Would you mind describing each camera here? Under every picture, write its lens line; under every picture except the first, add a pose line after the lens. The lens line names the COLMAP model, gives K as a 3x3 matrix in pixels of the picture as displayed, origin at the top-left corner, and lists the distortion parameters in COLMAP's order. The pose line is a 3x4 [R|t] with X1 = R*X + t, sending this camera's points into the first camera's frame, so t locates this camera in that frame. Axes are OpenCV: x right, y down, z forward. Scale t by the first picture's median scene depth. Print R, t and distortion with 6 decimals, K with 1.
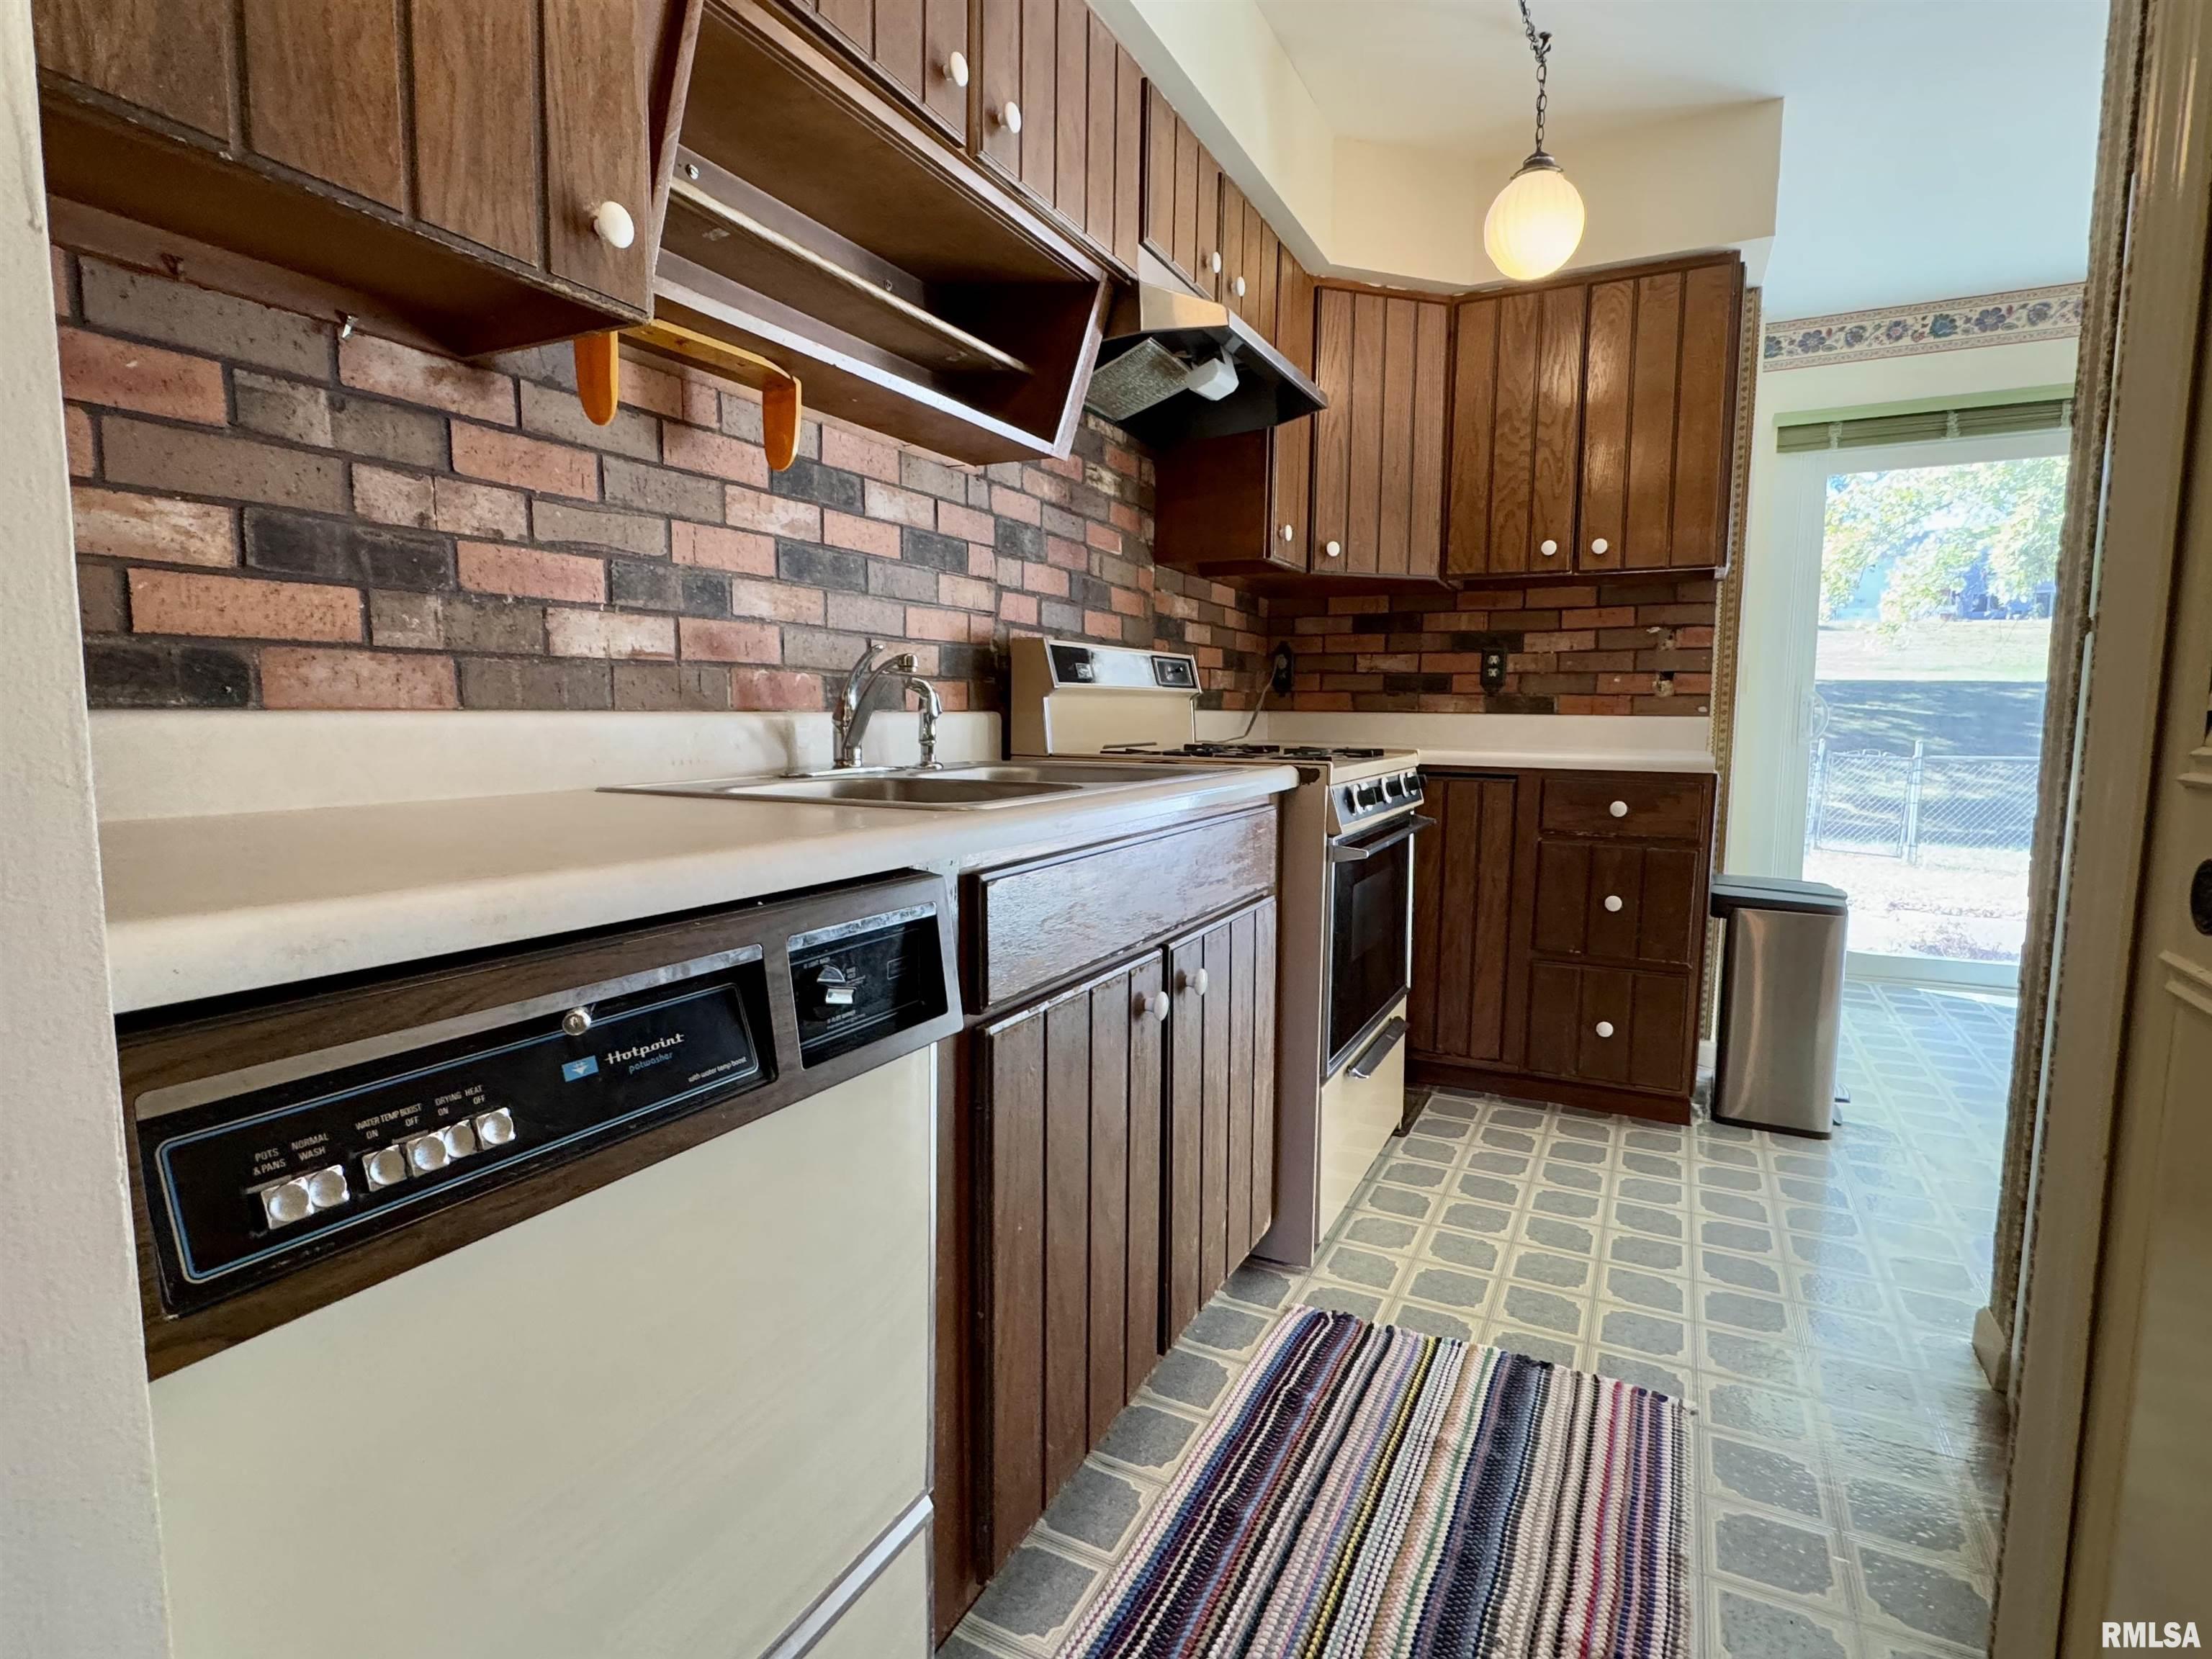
lens RADIAL K [[1112.1, 0, 1106.0], [0, 1112.1, 829.5], [0, 0, 1]] dist [0.000961, 0.000363]
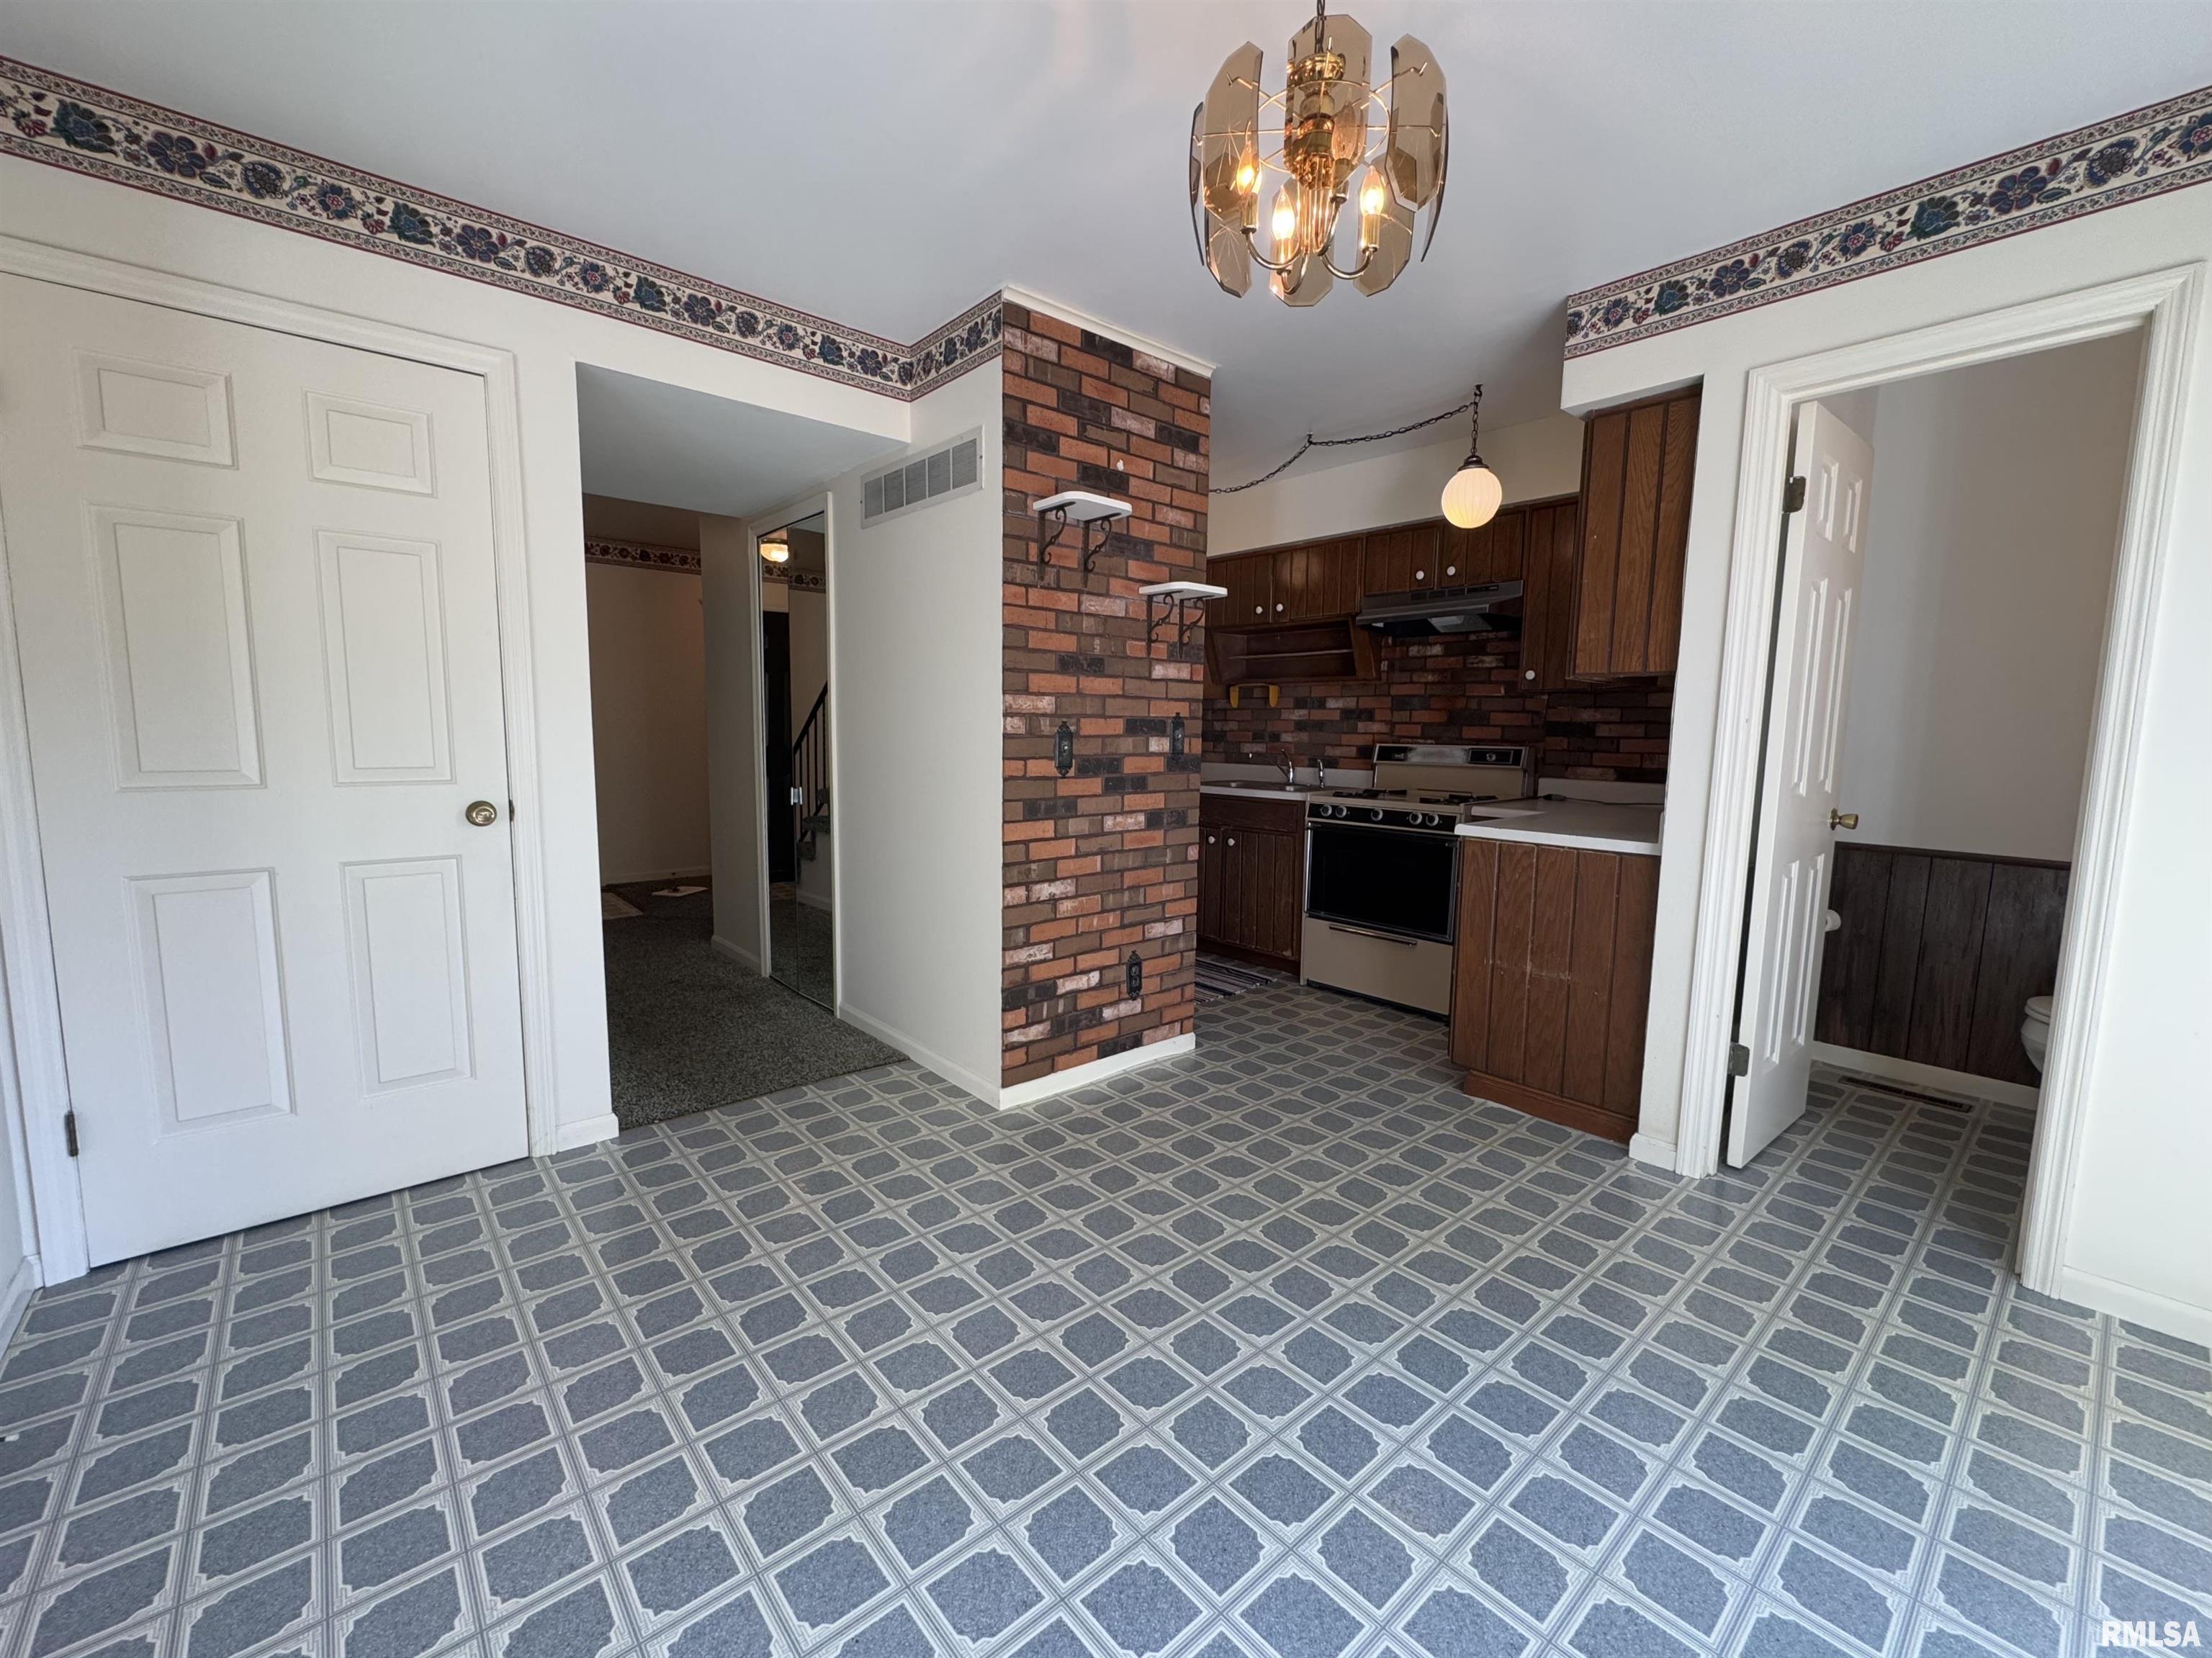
lens RADIAL K [[907.2, 0, 1106.0], [0, 907.2, 829.0], [0, 0, 1]] dist [-0.000502, 0.000142]
pose [[-0.371739, 0.092987, -0.923668, 2.653142], [-0.114363, 0.982805, 0.144967, -0.258772], [0.921266, 0.159524, -0.354713, 1.475235]]
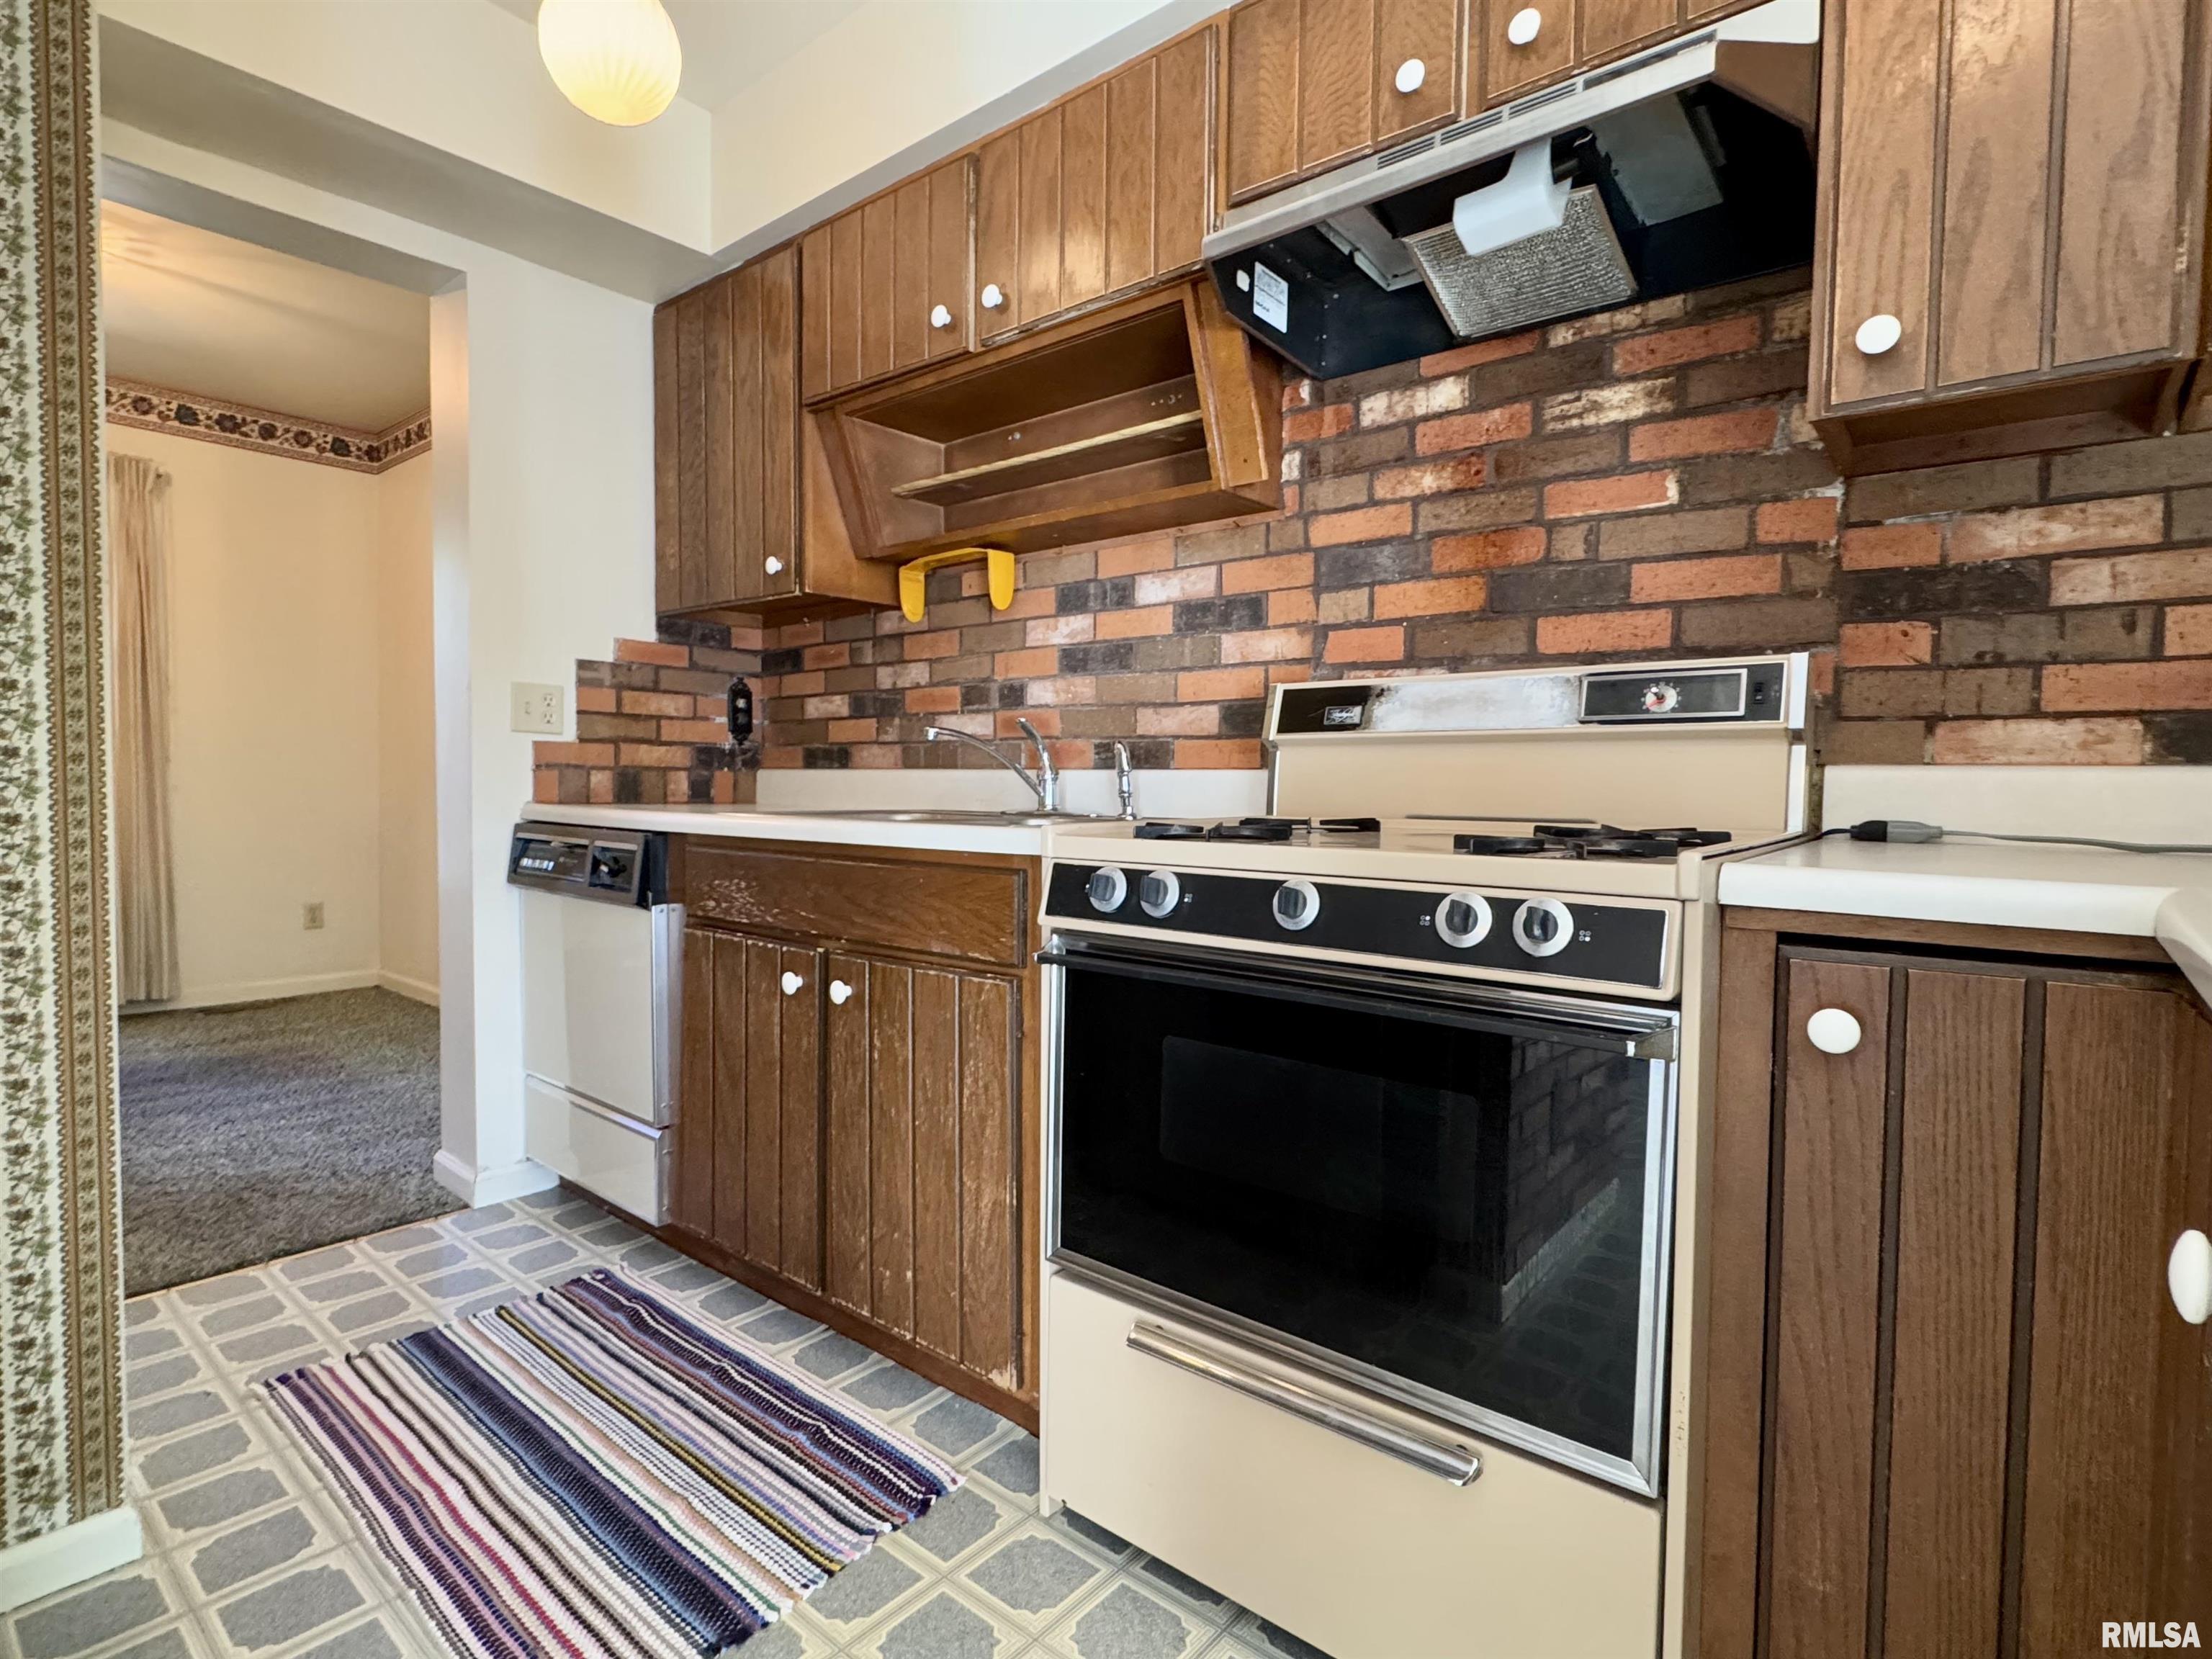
lens RADIAL K [[1112.1, 0, 1106.0], [0, 1112.1, 829.5], [0, 0, 1]] dist [0.000961, 0.000363]
pose [[-0.226422, 0.031883, -0.973507, 1.009092], [-0.117311, 0.991296, 0.059750, -0.117253], [0.966939, 0.127732, -0.220711, 1.322629]]
